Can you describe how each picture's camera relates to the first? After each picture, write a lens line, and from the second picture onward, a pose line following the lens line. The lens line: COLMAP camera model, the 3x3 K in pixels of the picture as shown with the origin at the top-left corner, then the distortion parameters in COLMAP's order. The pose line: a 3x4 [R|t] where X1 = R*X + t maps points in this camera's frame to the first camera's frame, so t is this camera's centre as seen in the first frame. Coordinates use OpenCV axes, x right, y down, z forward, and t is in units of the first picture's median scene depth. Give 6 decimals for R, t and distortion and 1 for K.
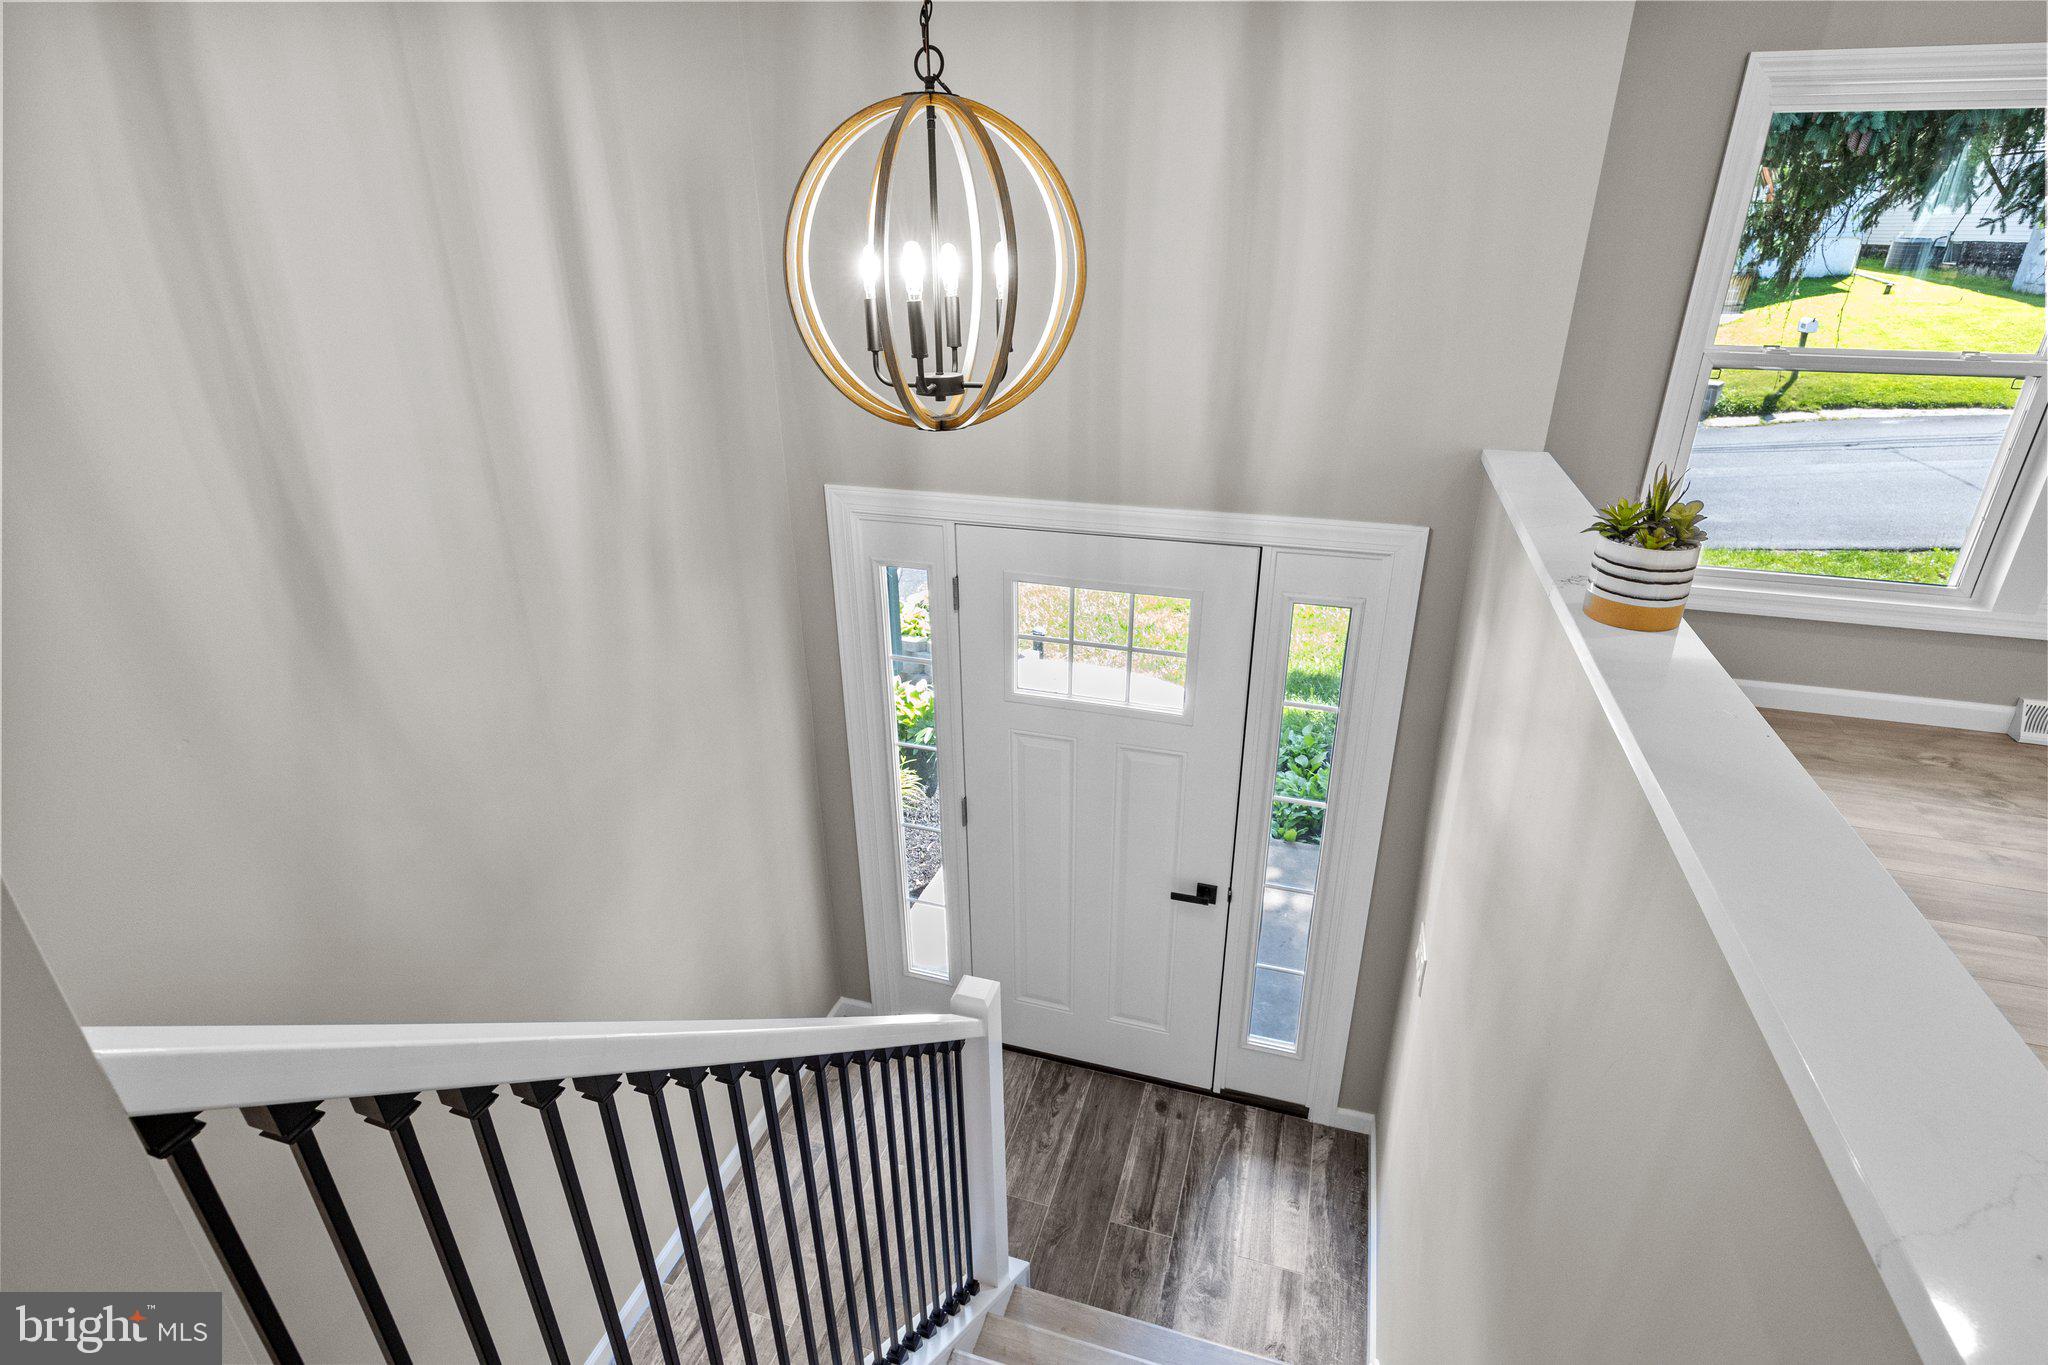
lens RADIAL K [[1004.3, 0, 1024.0], [0, 1004.3, 682.5], [0, 0, 1]] dist [-0.004932, -0.001006]
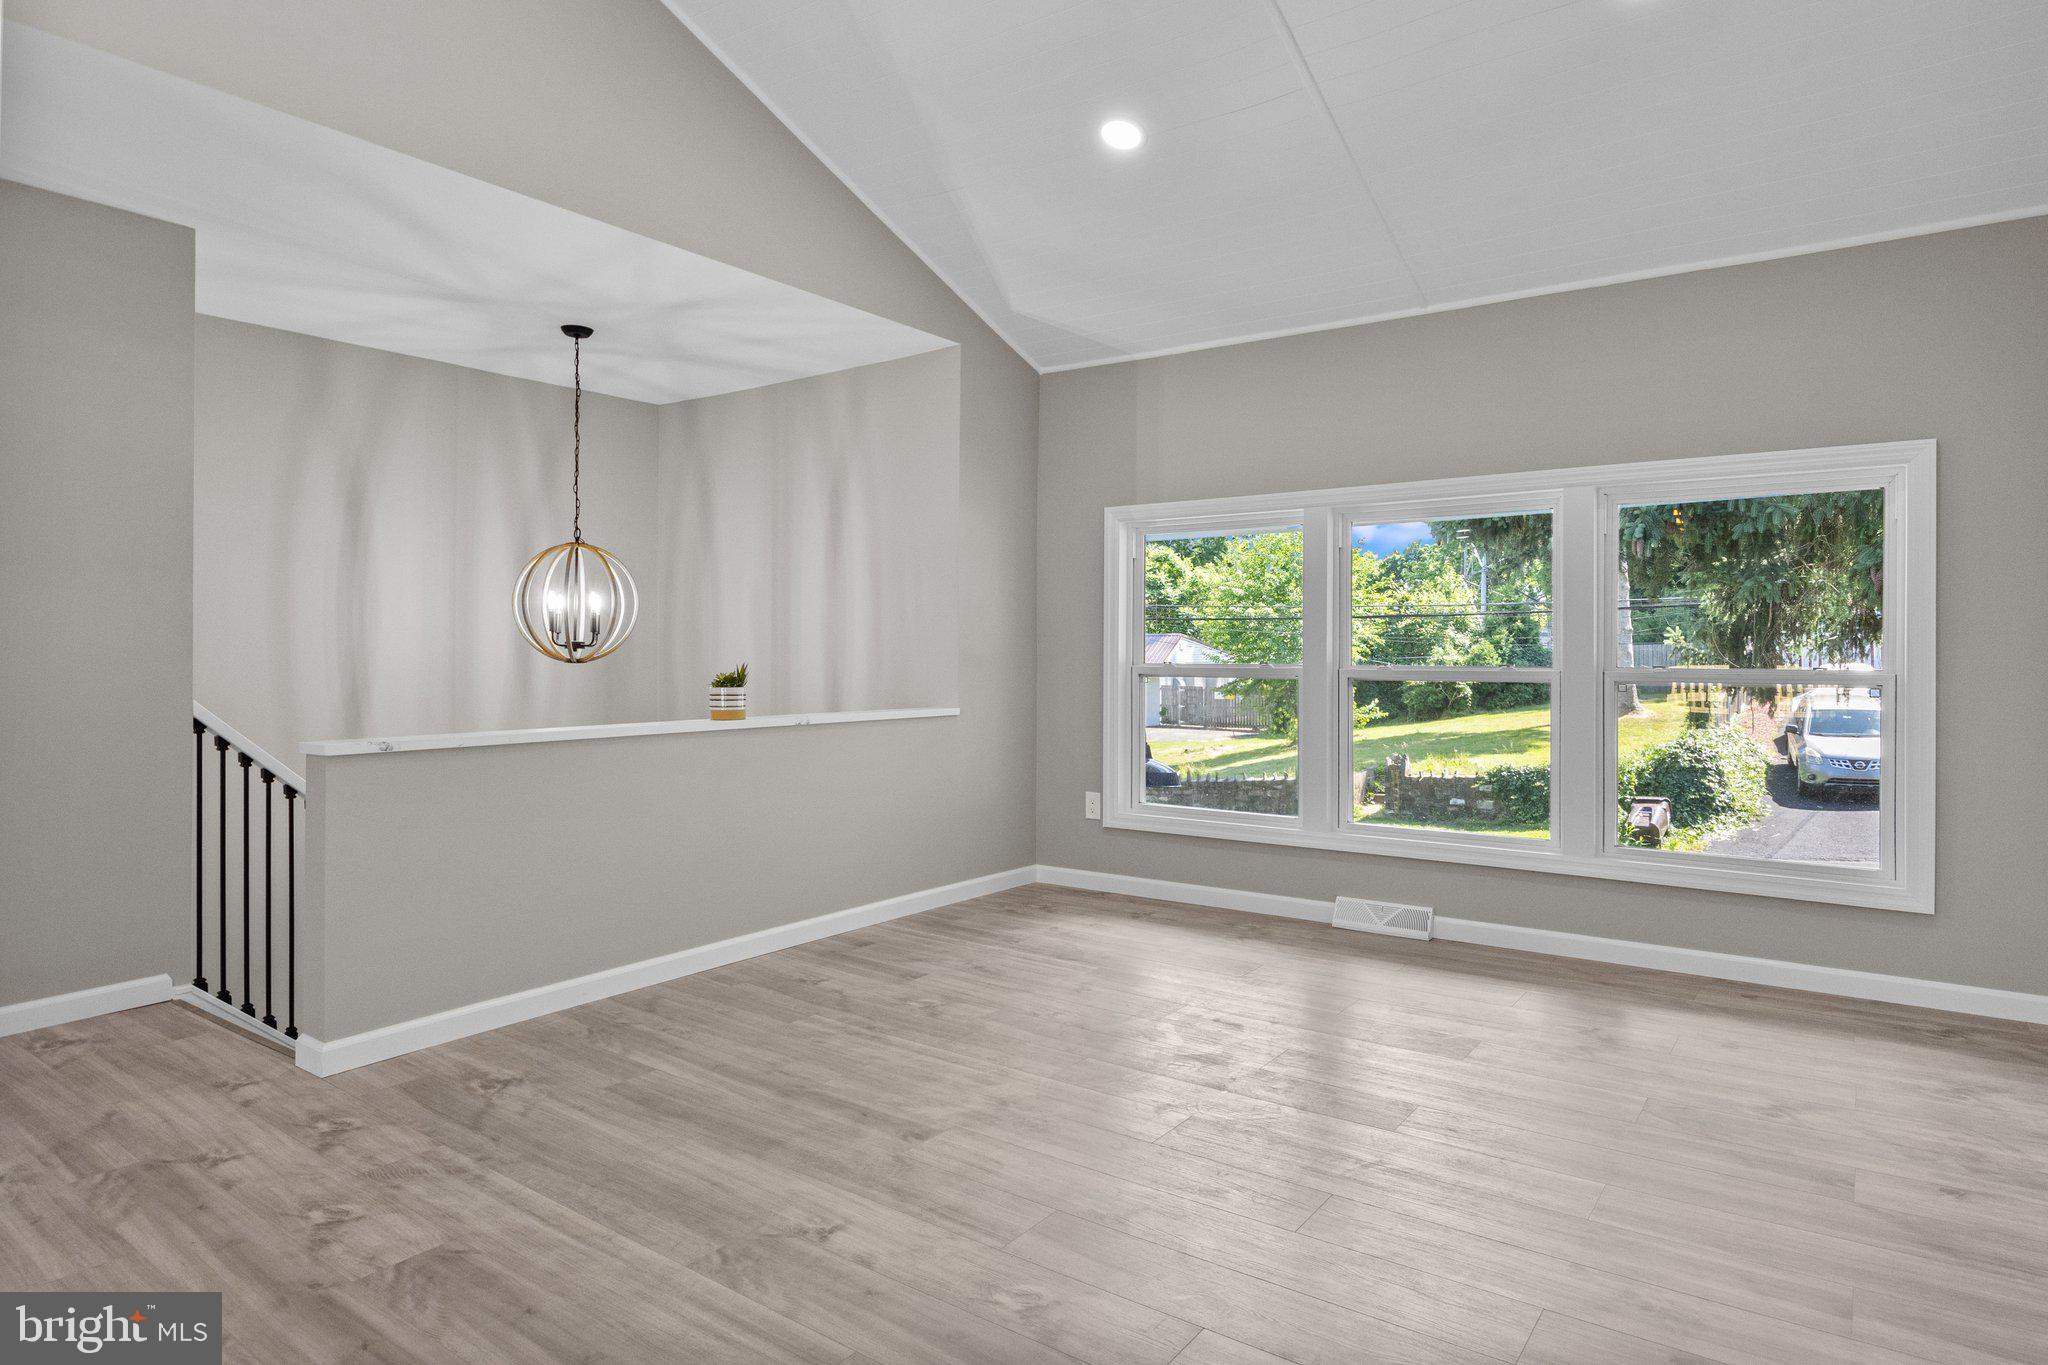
lens RADIAL K [[1159.3, 0, 1020.7], [0, 1159.3, 647.8], [0, 0, 1]] dist [-0.000078, 0.000542]
pose [[0.942805, 0.002725, -0.333334, 0.228593], [-0.142616, 0.907125, -0.395961, 0.082446], [0.301297, 0.420852, 0.855630, -0.133989]]
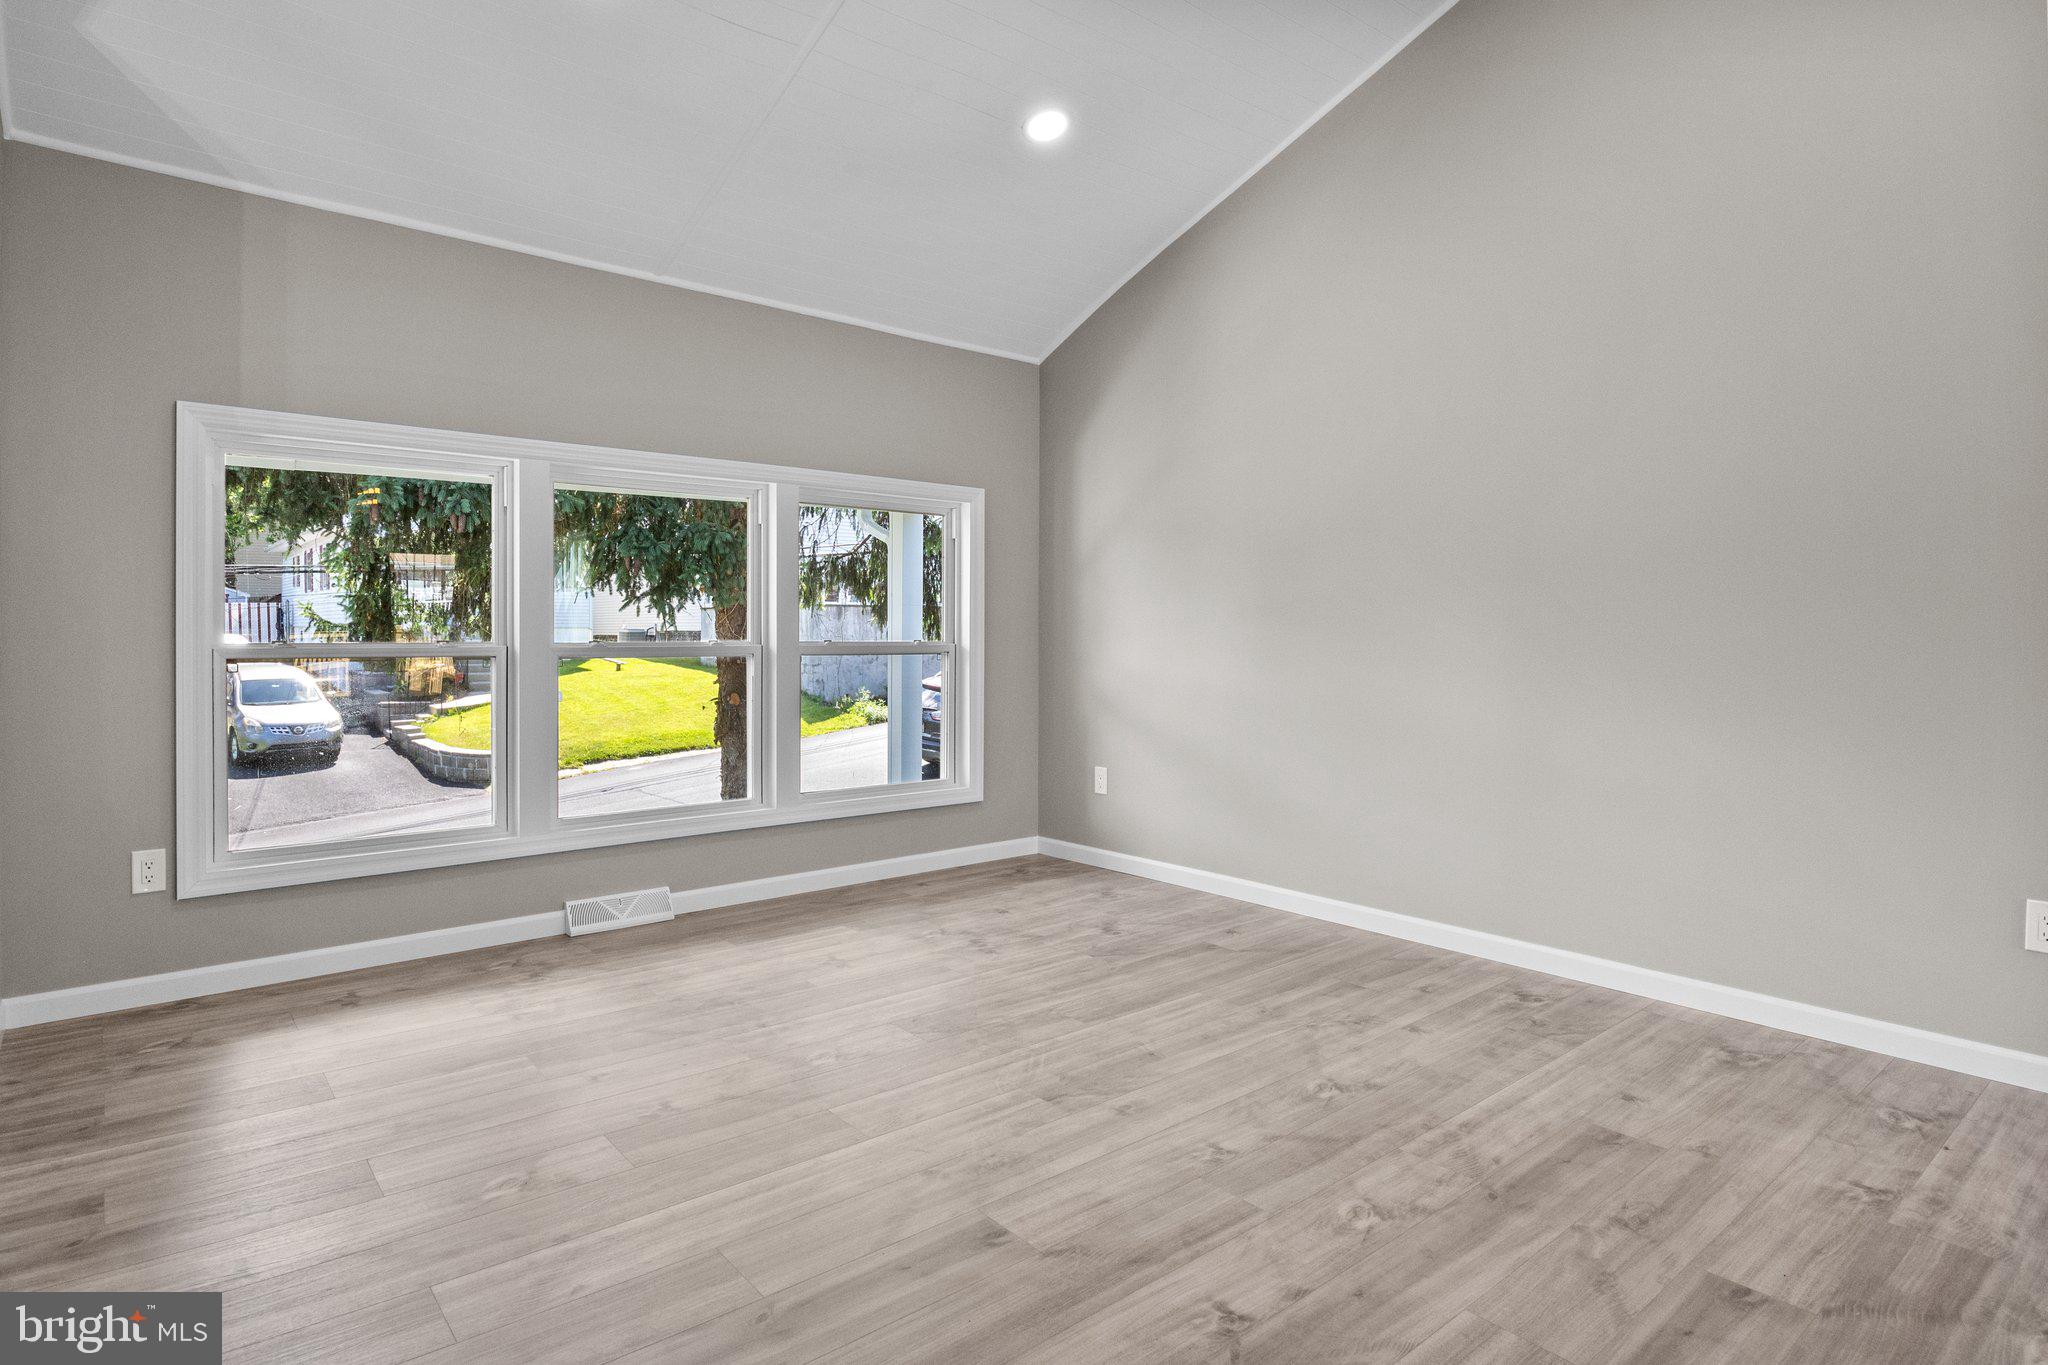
lens RADIAL K [[1112.0, 0, 1030.1], [0, 1112.0, 635.5], [0, 0, 1]] dist [-0.003907, -0.000597]
pose [[0.541007, 0.000004, 0.841018, 0.031217], [0.344963, 0.912007, -0.221911, 0.044639], [-0.767015, 0.410175, 0.493401, -0.052210]]
